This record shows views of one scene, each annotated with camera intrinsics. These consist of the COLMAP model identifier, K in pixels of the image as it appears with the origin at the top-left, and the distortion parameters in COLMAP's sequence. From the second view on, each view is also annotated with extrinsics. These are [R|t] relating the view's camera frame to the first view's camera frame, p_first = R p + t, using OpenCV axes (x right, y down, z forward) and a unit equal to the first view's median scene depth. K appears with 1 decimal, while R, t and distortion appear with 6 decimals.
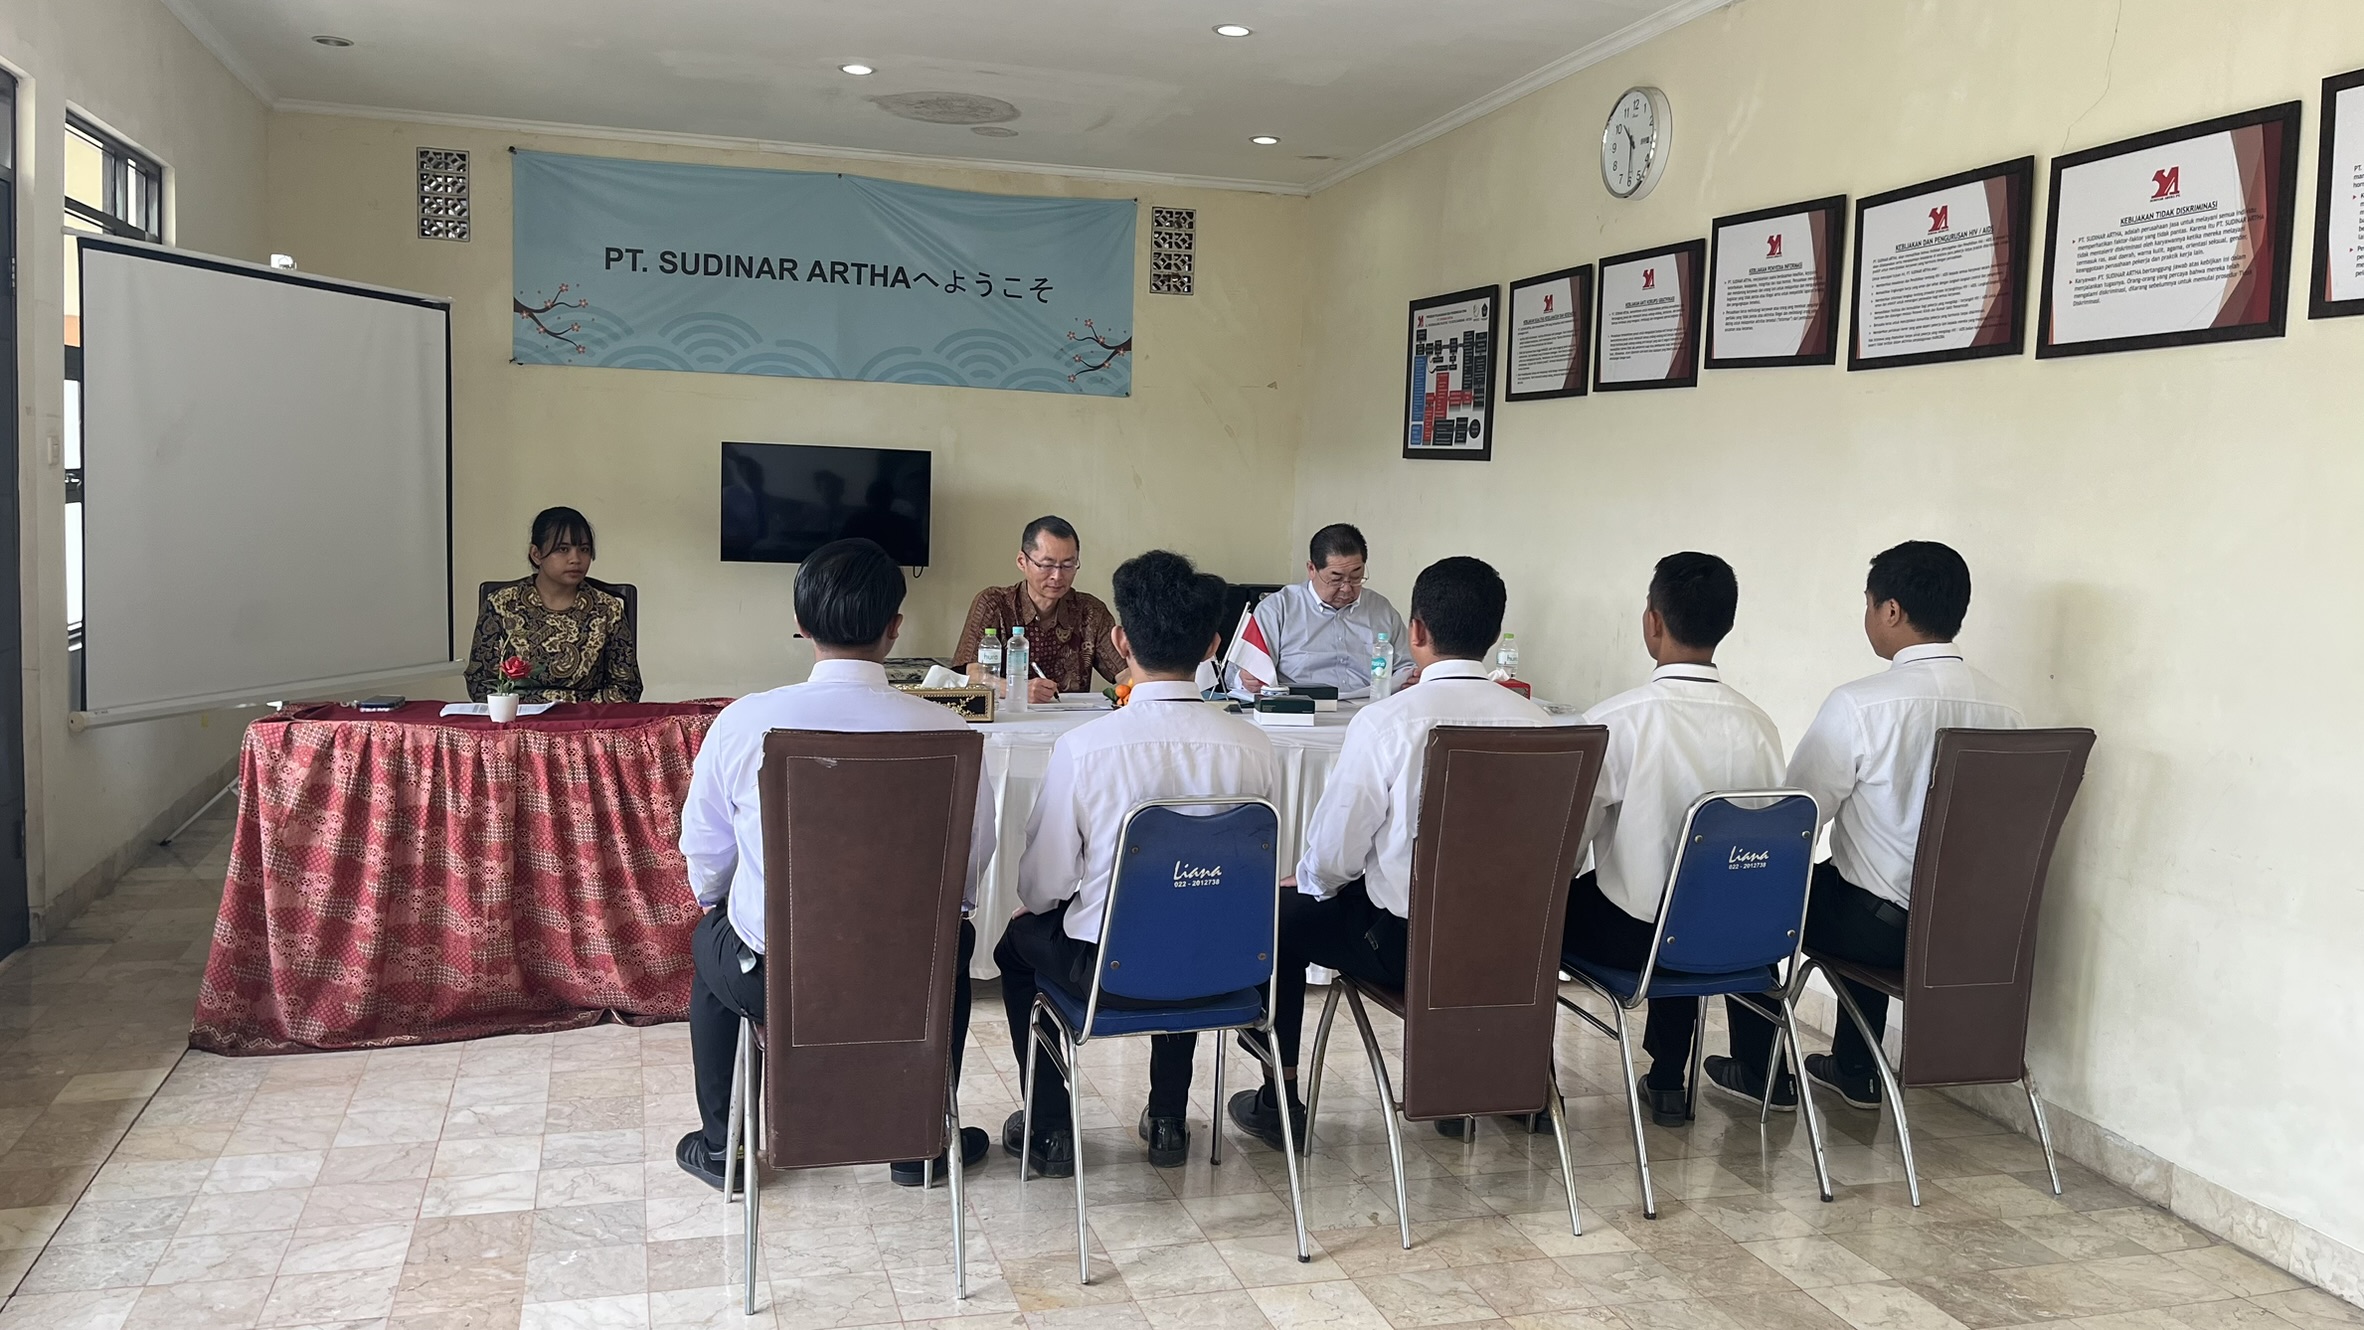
lens RADIAL K [[1787.8, 0, 1173.4], [0, 1787.8, 672.6], [0, 0, 1]] dist [0.068452, -0.092393]
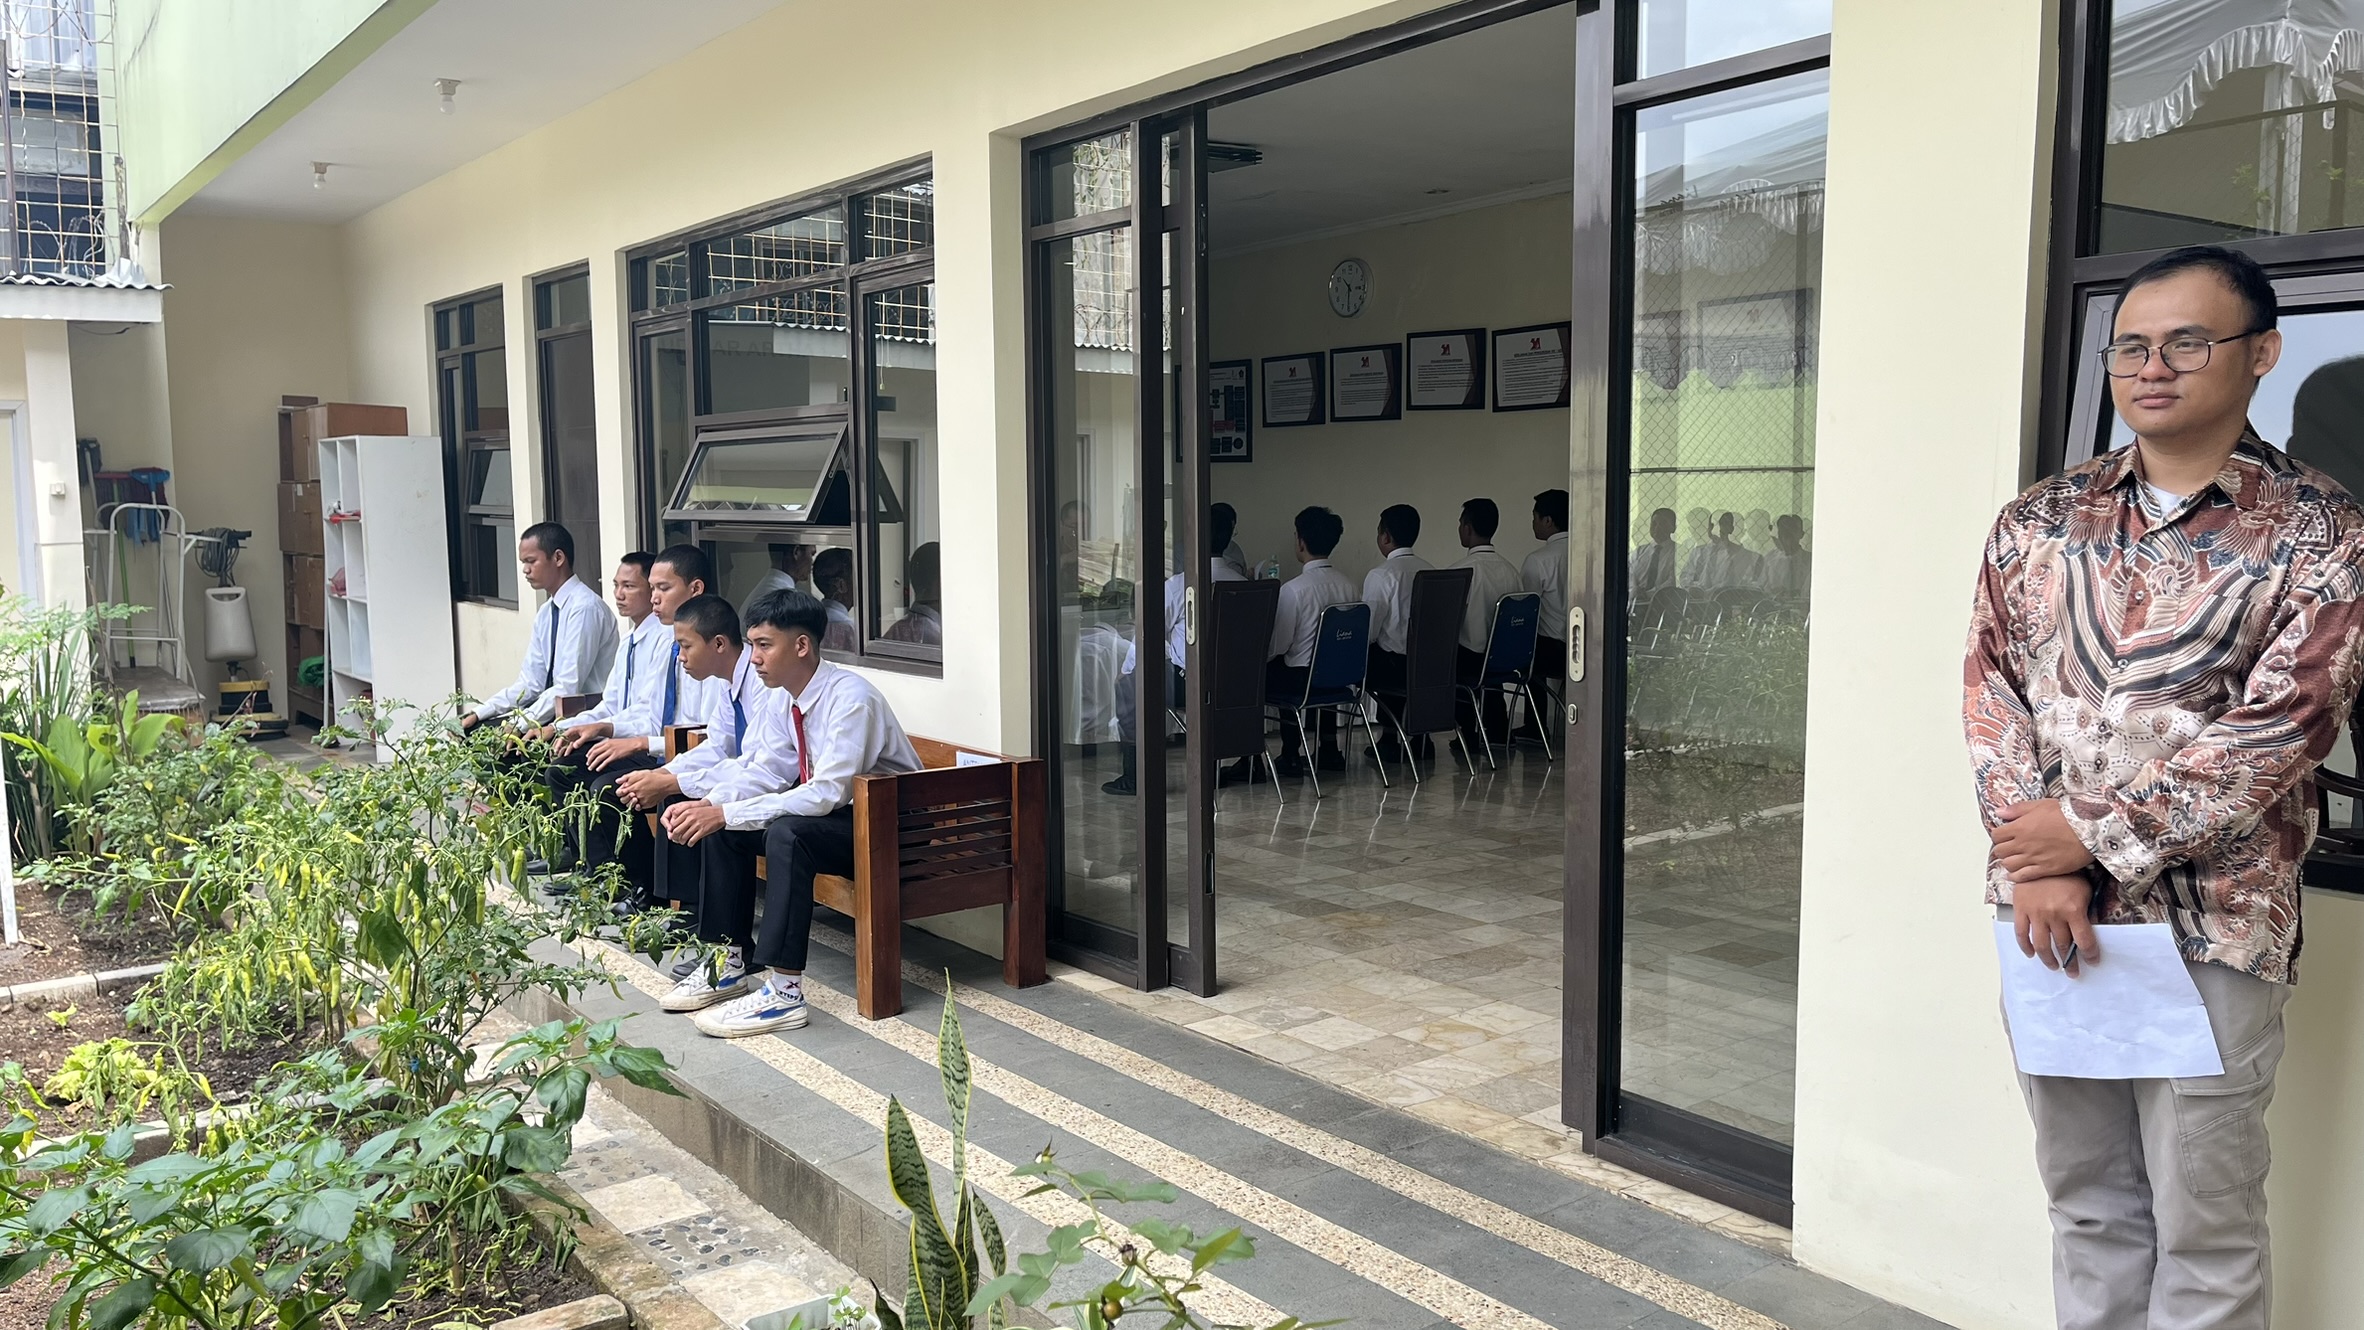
lens RADIAL K [[1787.8, 0, 1185.1], [0, 1787.8, 685.0], [0, 0, 1]] dist [0.068452, -0.092393]
pose [[0.938302, -0.084811, 0.335255, -0.580693], [0.082418, 0.996368, 0.021385, 0.062726], [-0.335851, 0.007566, 0.941885, -0.709814]]
